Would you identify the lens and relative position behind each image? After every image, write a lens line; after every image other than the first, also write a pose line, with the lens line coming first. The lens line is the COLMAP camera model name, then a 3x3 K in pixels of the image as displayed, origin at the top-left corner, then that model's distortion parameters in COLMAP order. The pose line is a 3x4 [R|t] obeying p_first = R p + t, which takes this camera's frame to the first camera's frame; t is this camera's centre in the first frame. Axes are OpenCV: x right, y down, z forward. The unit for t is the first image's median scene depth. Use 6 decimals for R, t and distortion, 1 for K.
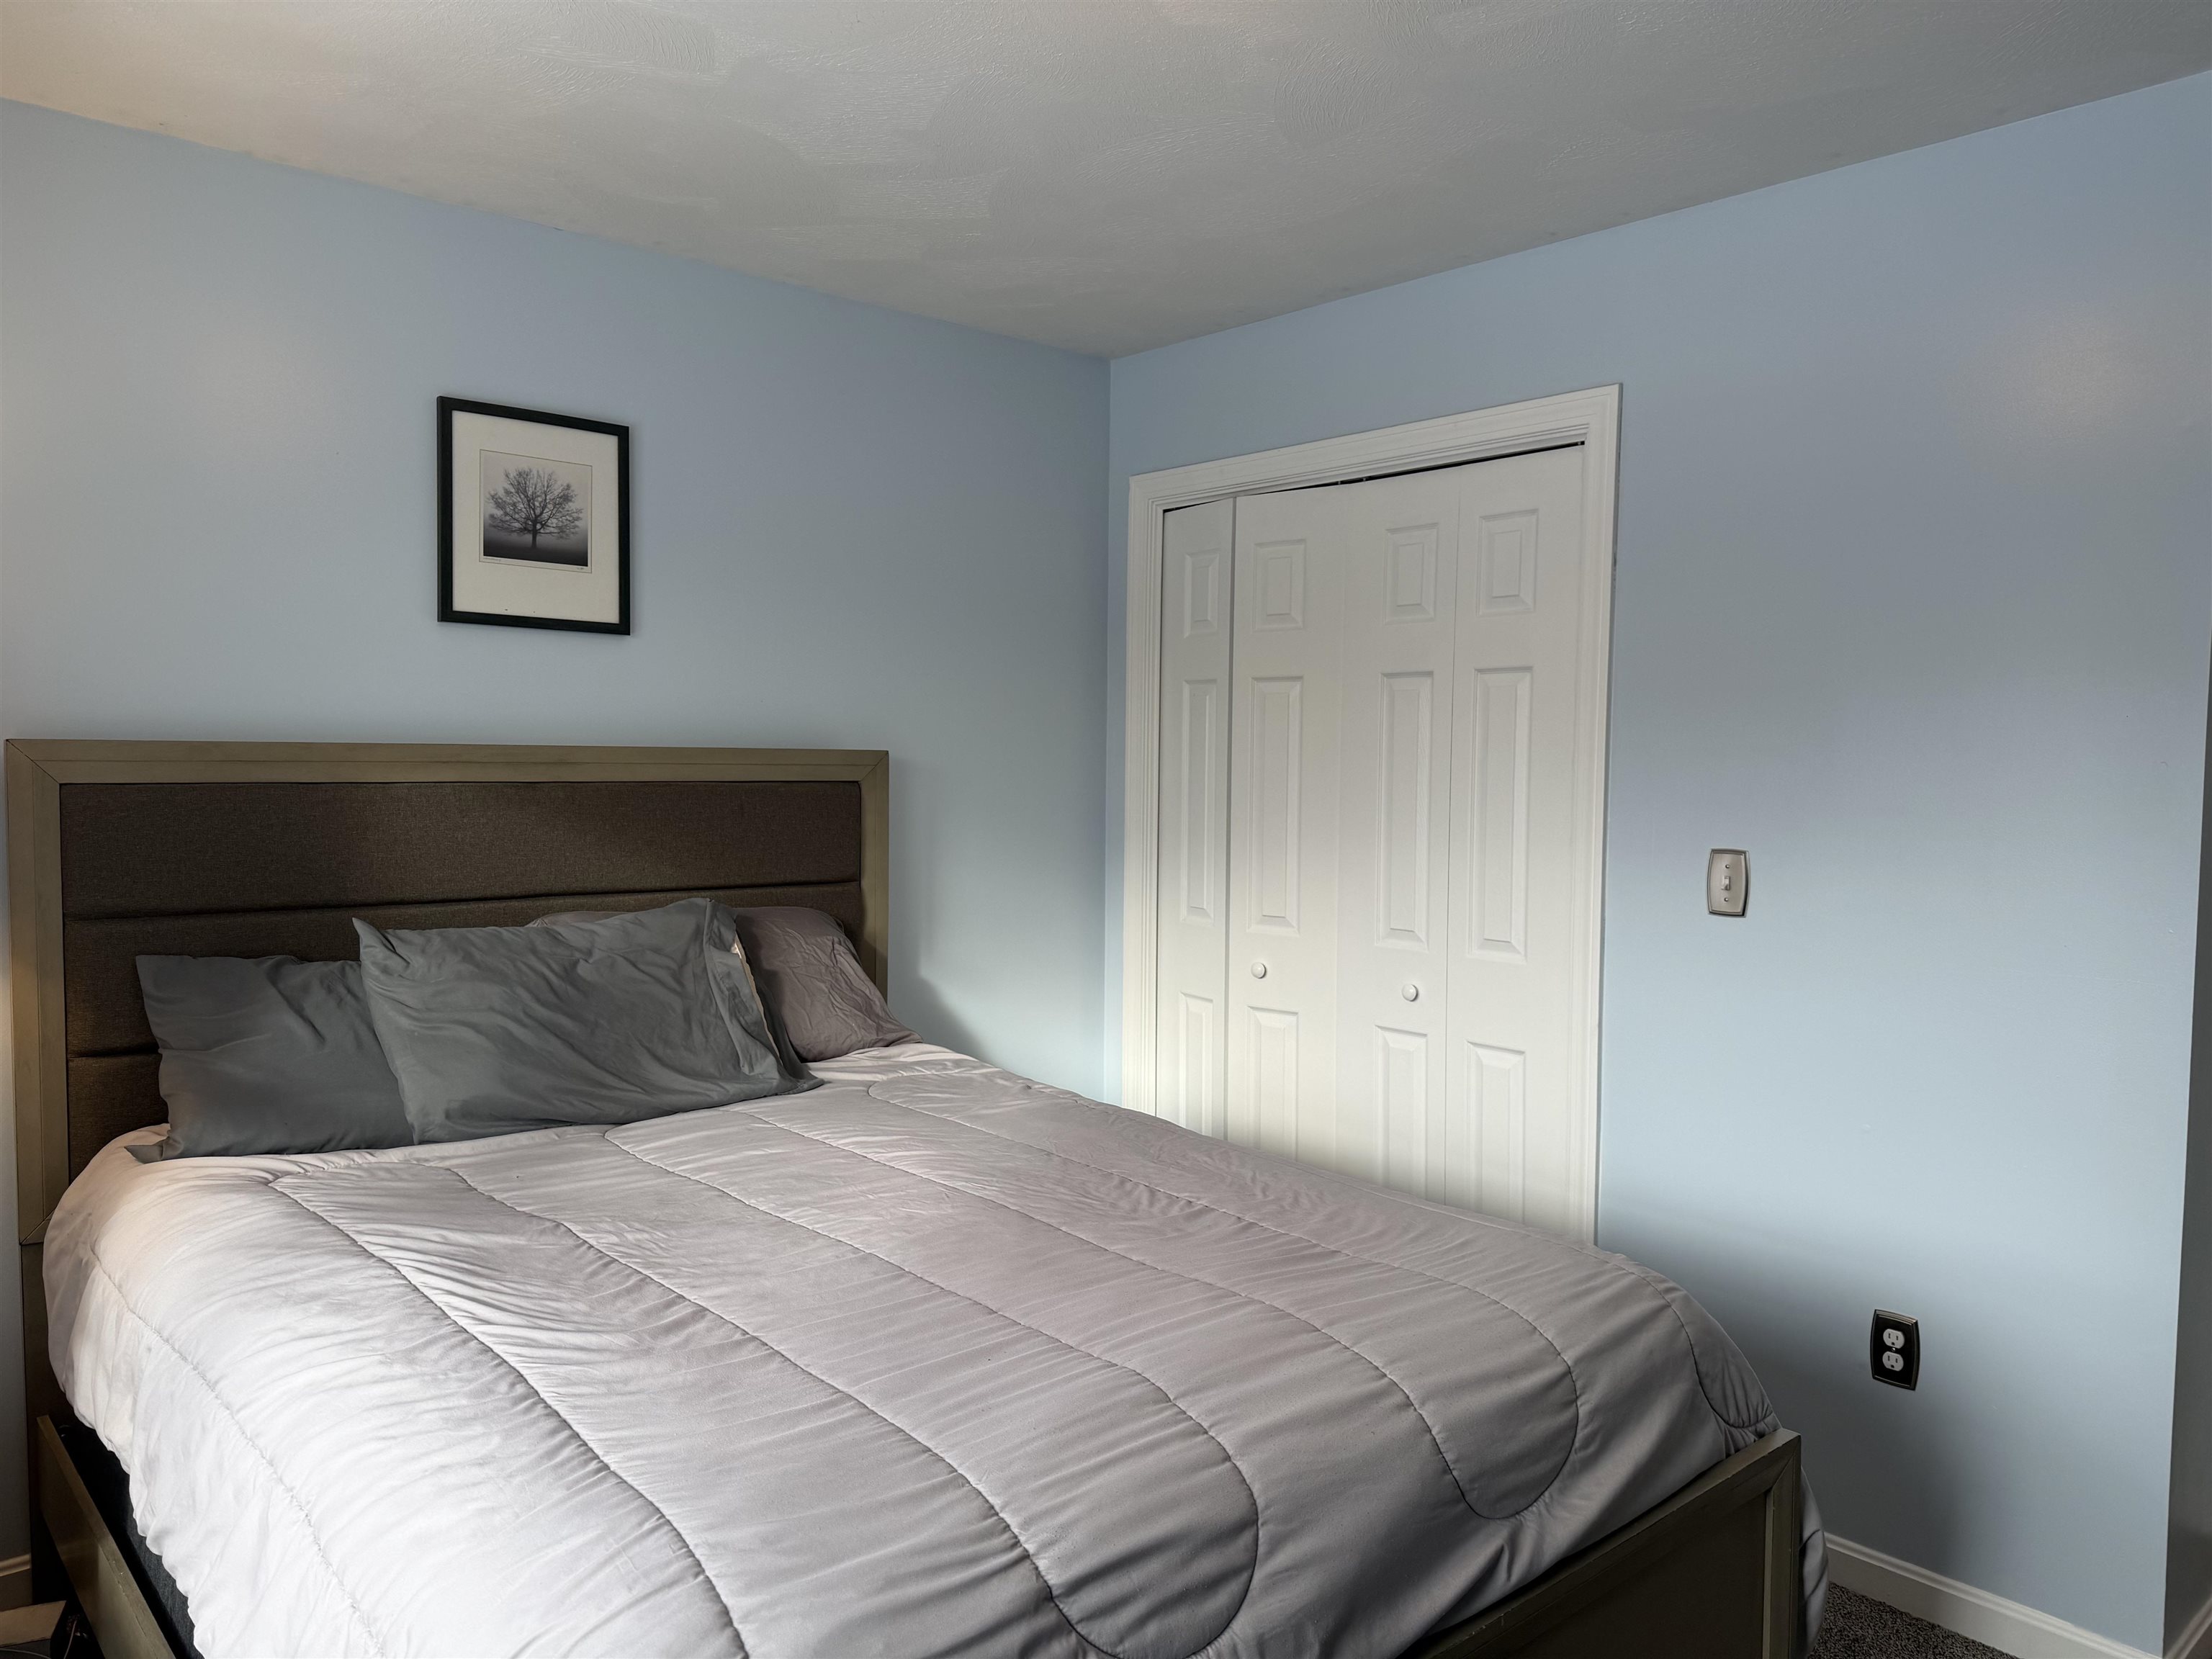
lens RADIAL K [[1548.6, 0, 1105.9], [0, 1548.6, 856.0], [0, 0, 1]] dist [0.002415, -0.001820]
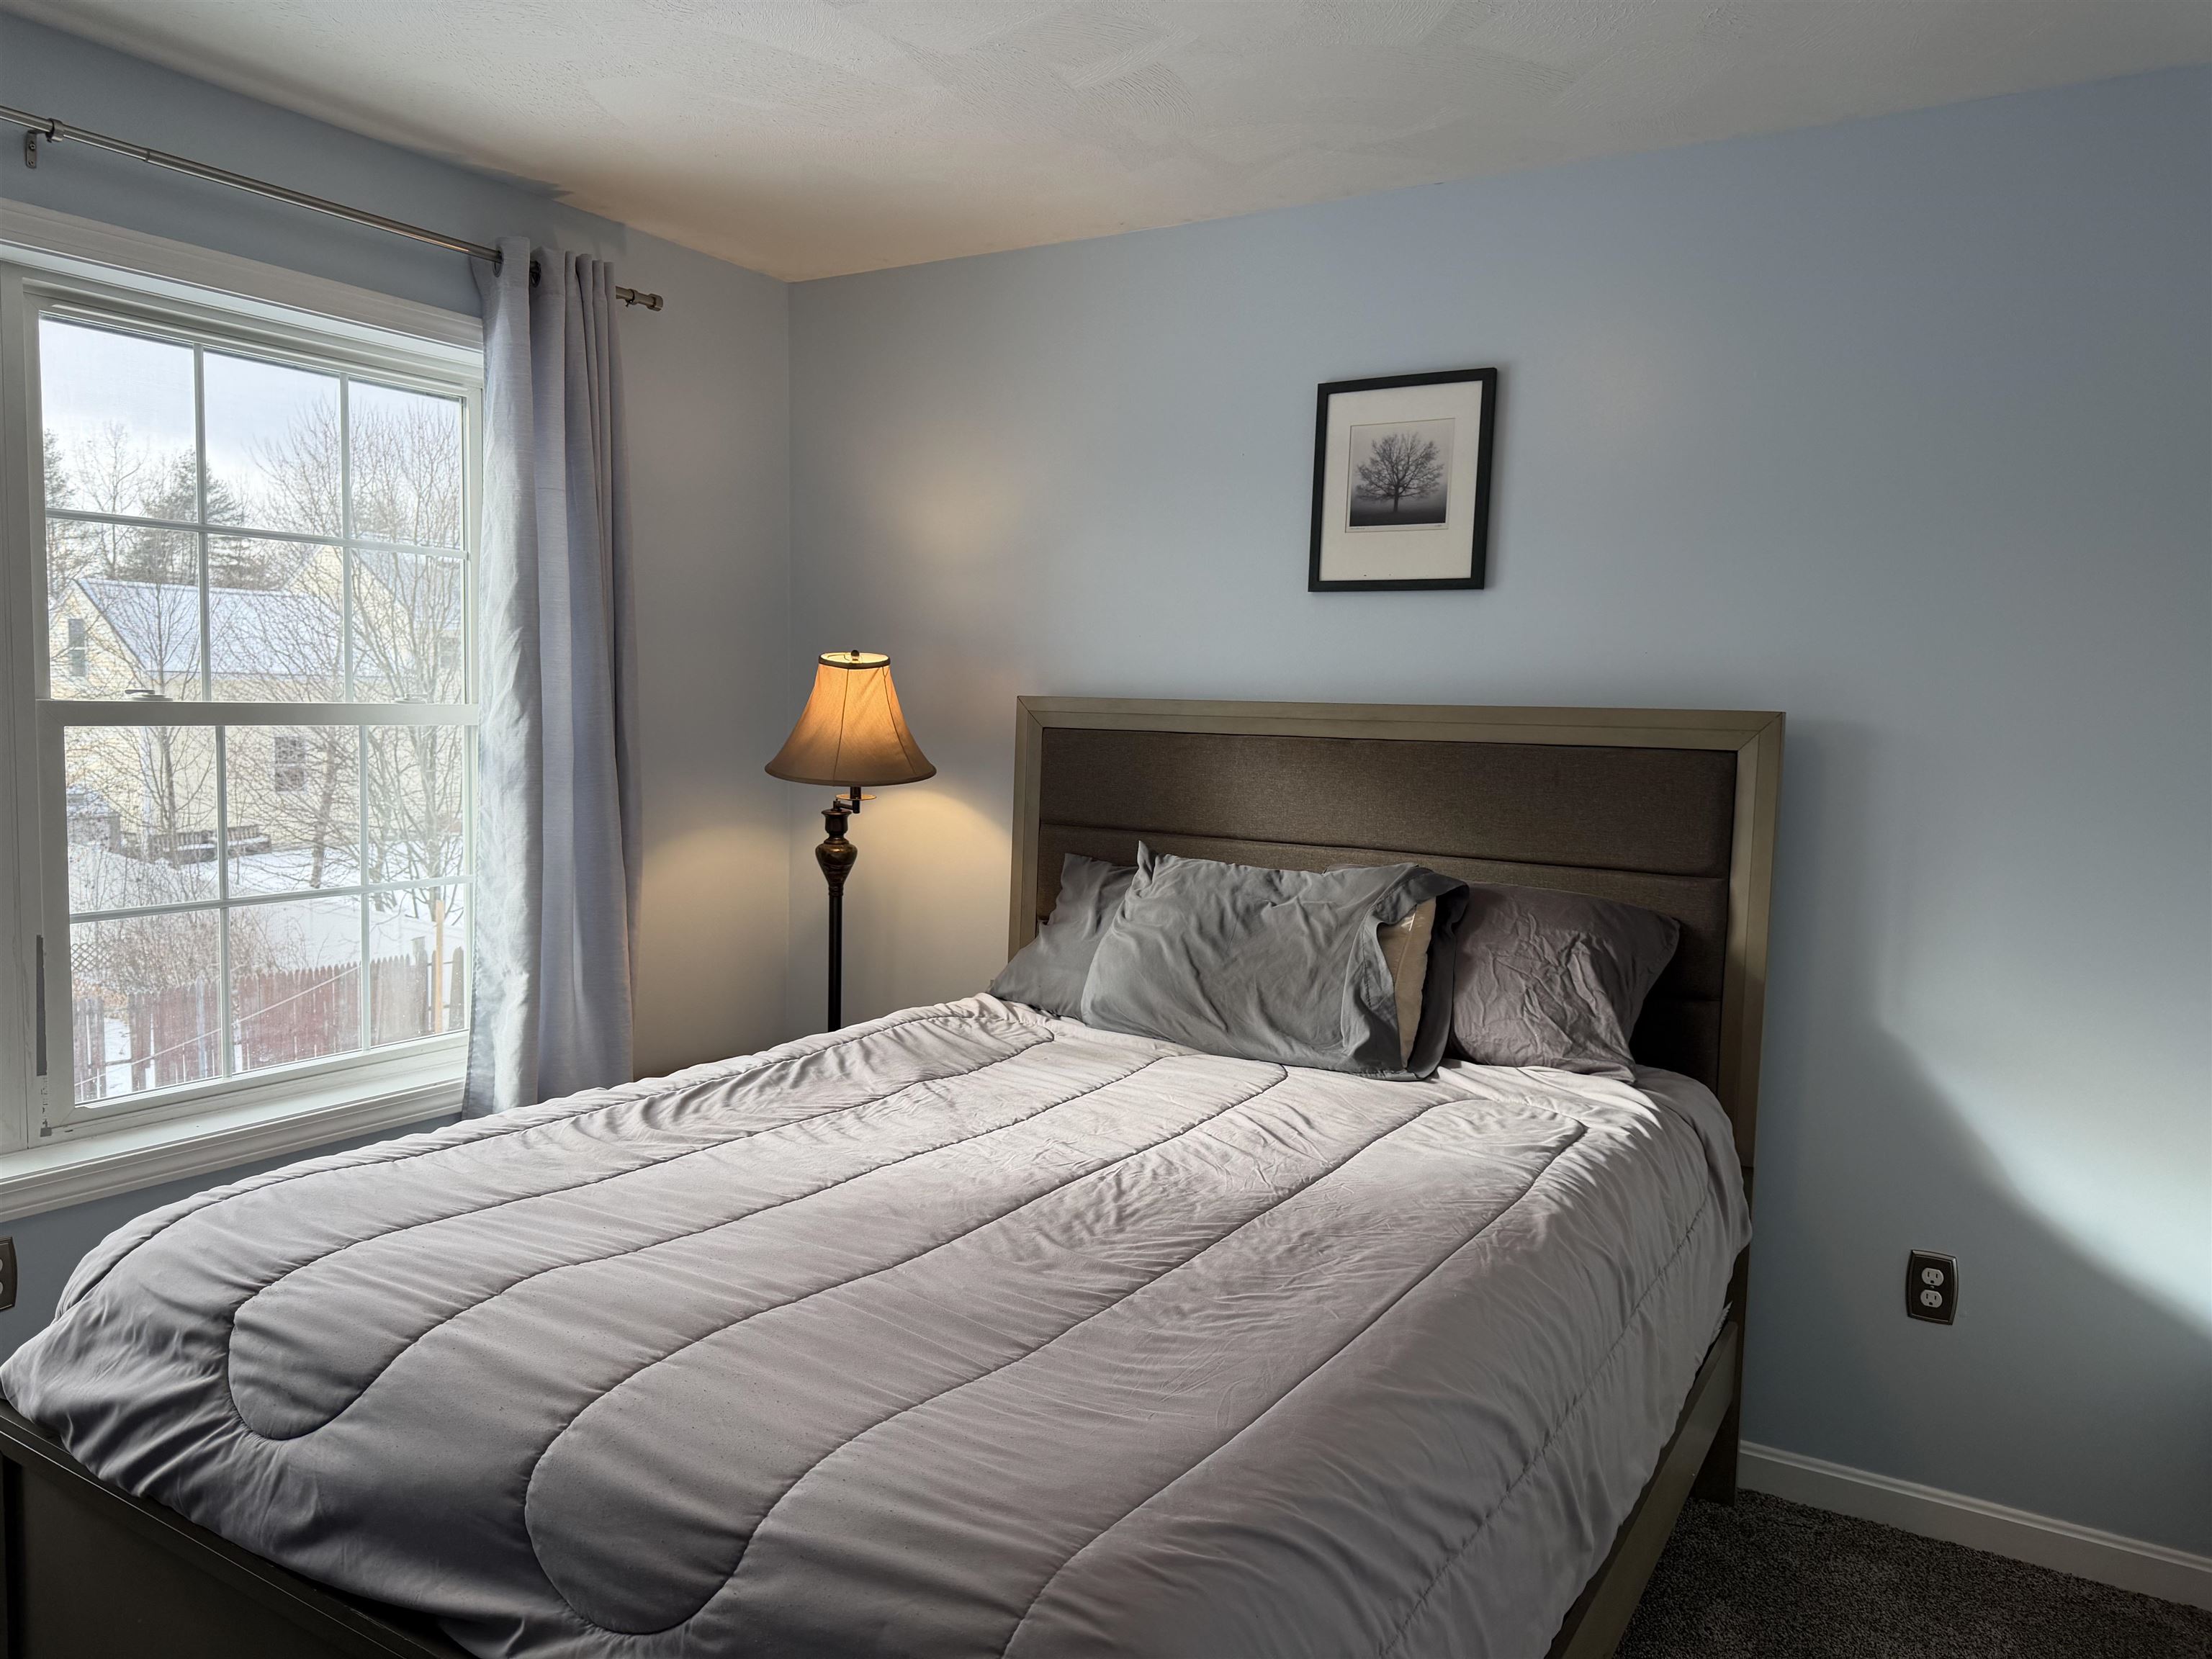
lens RADIAL K [[1574.2, 0, 1106.0], [0, 1574.2, 829.5], [0, 0, 1]] dist [0.177850, -0.196200]
pose [[0.274975, 0.084252, -0.957753, 0.637889], [-0.080719, 0.994659, 0.064324, -0.042901], [0.958057, 0.059621, 0.280307, 0.553383]]
